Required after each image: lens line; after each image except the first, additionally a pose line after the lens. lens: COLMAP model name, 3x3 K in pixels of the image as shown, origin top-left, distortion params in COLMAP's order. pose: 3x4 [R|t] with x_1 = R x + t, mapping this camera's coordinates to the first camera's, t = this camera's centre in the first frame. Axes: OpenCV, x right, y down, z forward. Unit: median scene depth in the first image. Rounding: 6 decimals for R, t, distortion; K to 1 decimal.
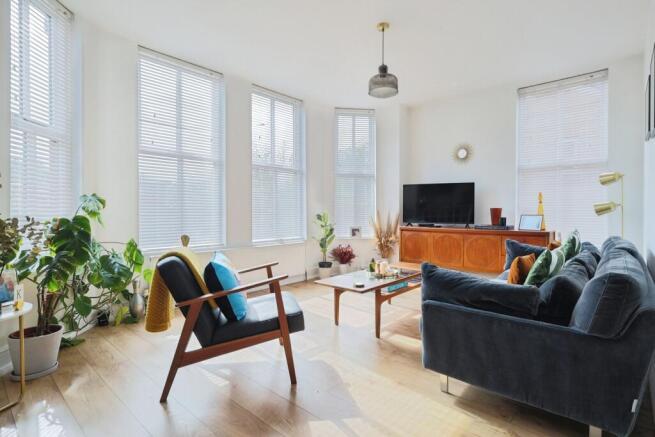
lens RADIAL K [[328.1, 0, 331.3], [0, 328.1, 213.0], [0, 0, 1]] dist [0.002807, 0.000465]
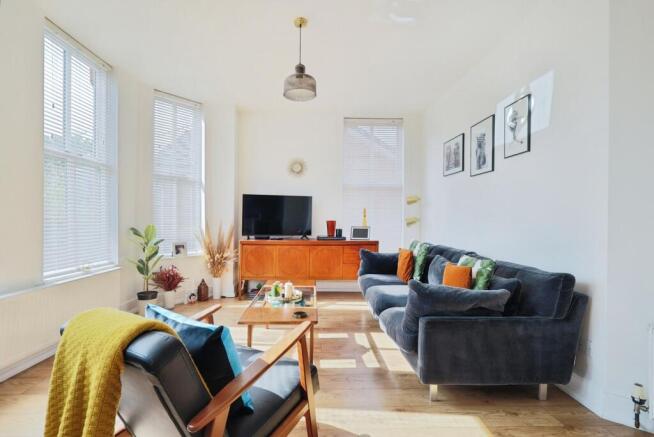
lens RADIAL K [[328.2, 0, 327.0], [0, 328.2, 218.5], [0, 0, 1]] dist [-0.003131, -0.000415]
pose [[0.727511, 0.004430, 0.686082, -0.242941], [-0.000325, 0.999981, -0.006112, -0.013960], [-0.686096, 0.004224, 0.727499, 0.179824]]
